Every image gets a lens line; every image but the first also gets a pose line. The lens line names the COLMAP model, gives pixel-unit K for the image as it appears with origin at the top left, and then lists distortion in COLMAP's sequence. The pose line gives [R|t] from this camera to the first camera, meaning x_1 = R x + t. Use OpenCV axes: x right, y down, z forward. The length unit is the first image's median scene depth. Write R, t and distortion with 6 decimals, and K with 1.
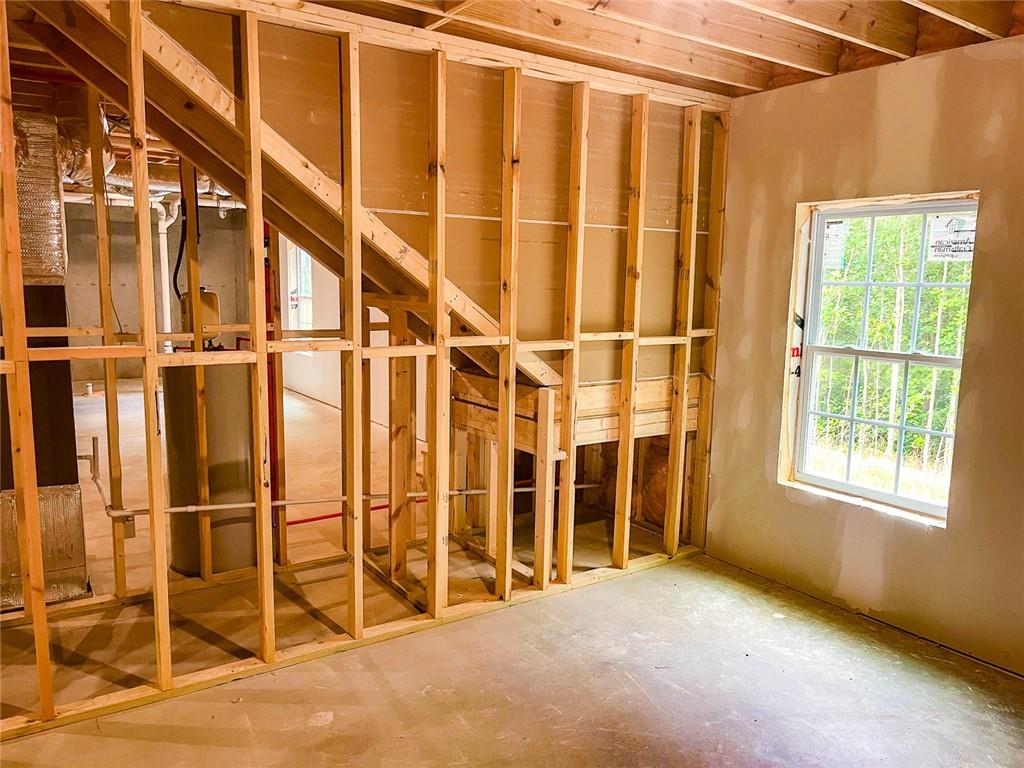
lens RADIAL K [[769.8, 0, 515.6], [0, 769.8, 388.0], [0, 0, 1]] dist [0.059358, -0.084608]
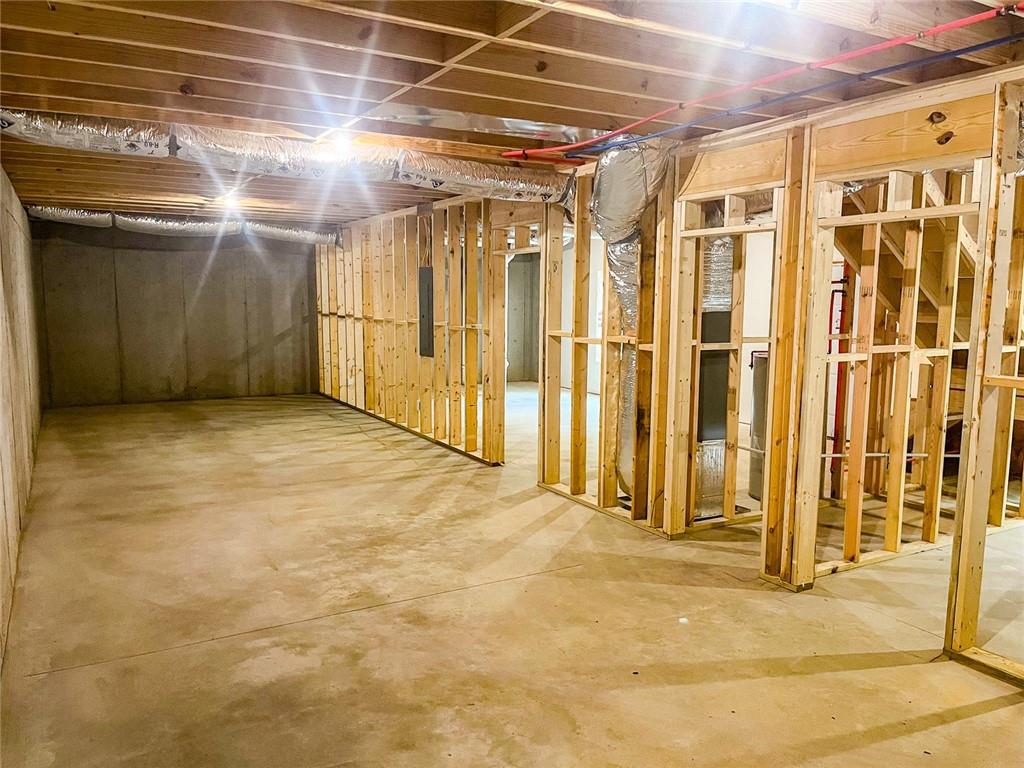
lens RADIAL K [[769.8, 0, 503.3], [0, 769.8, 385.2], [0, 0, 1]] dist [0.059358, -0.084608]
pose [[0.995901, -0.001268, -0.090438, -0.877078], [-0.000926, 0.999706, -0.024218, 0.055246], [0.090442, 0.024203, 0.995608, -0.568523]]
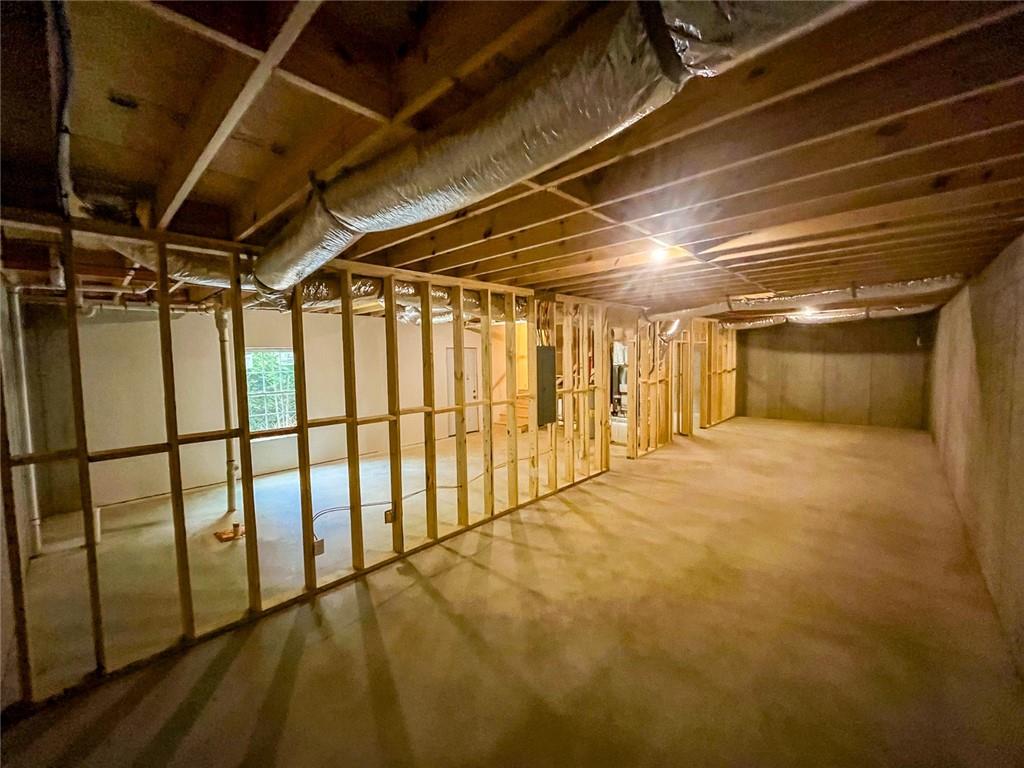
lens RADIAL K [[409.3, 0, 512.8], [0, 409.3, 379.6], [0, 0, 1]] dist [-0.004241, 0.000323]
pose [[-0.222782, -0.066933, 0.972568, -2.544910], [0.150563, 0.983308, 0.102160, -0.367444], [-0.963171, 0.169192, -0.208986, 1.962450]]
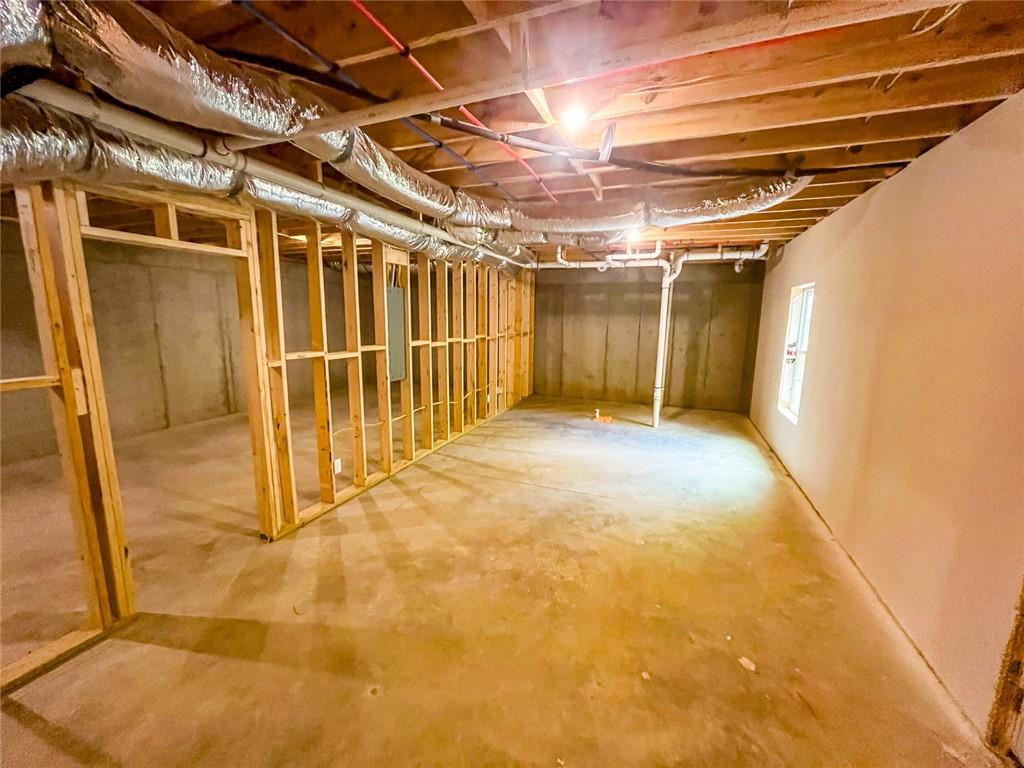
lens RADIAL K [[409.3, 0, 508.8], [0, 409.3, 382.9], [0, 0, 1]] dist [-0.004241, 0.000323]
pose [[0.560407, 0.124466, -0.818811, -0.208567], [-0.121121, 0.990330, 0.067642, -0.194116], [0.819313, 0.061268, 0.570064, 1.238165]]
